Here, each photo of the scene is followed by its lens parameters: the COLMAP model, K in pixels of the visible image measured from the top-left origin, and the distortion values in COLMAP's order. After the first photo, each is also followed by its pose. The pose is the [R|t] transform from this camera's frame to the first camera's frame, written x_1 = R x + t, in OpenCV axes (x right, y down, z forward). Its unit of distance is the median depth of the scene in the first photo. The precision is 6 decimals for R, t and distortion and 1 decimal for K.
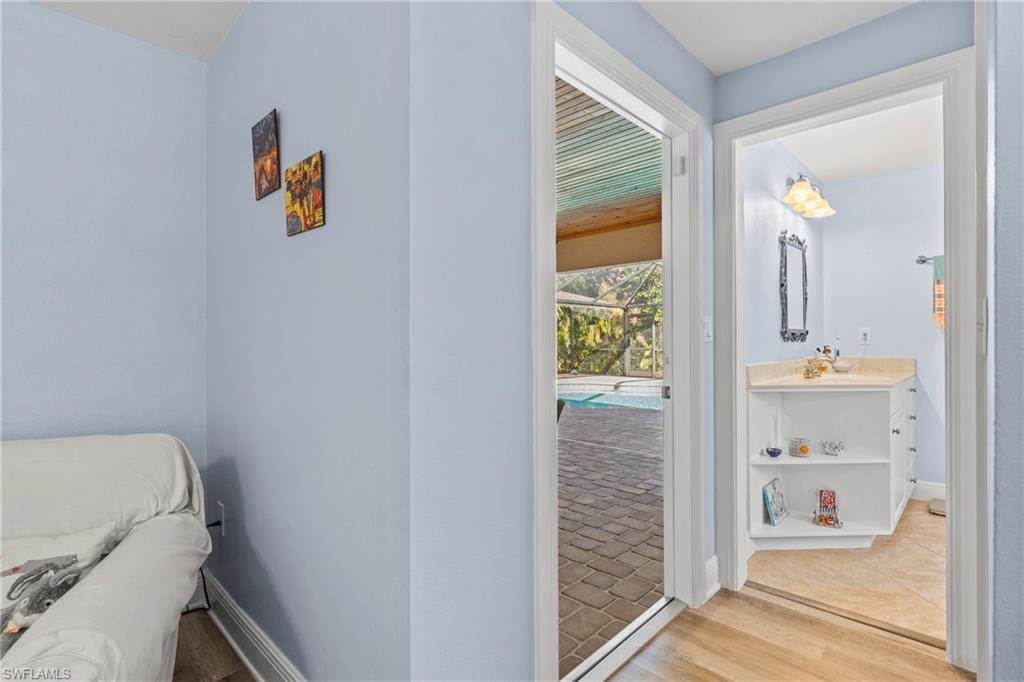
lens RADIAL K [[486.6, 0, 512.0], [0, 486.6, 341.0], [0, 0, 1]] dist [-0.002178, -0.000342]
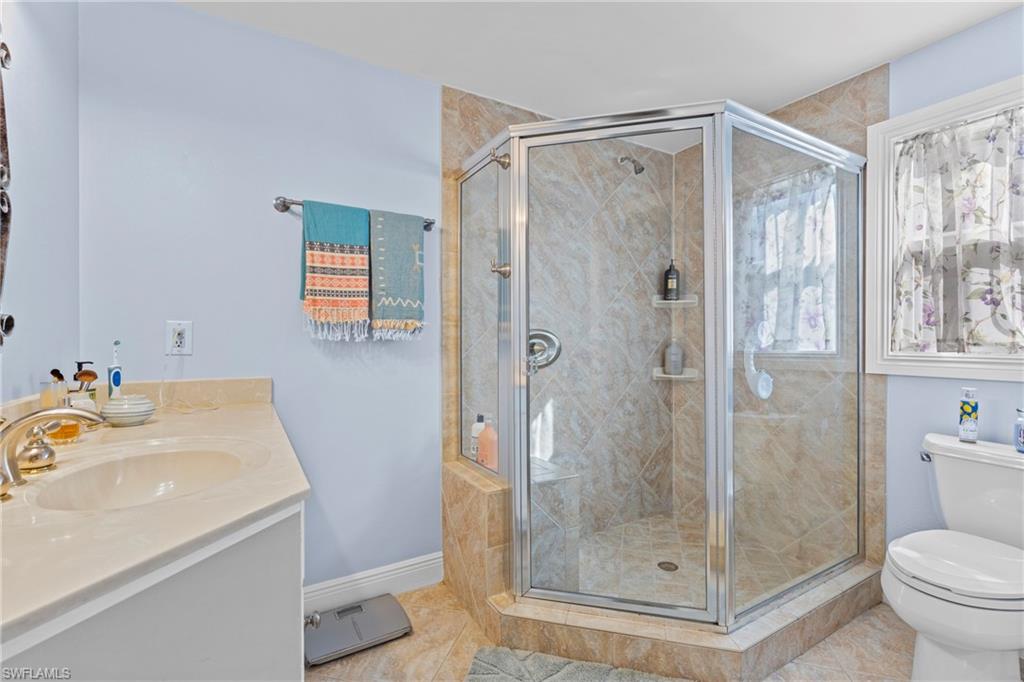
lens RADIAL K [[459.4, 0, 520.0], [0, 459.4, 341.5], [0, 0, 1]] dist [0.001835, -0.000360]
pose [[0.261335, 0.005660, 0.965232, 0.387737], [-0.003770, 0.999981, -0.004843, -0.005578], [-0.965241, -0.002373, 0.261351, 0.574678]]
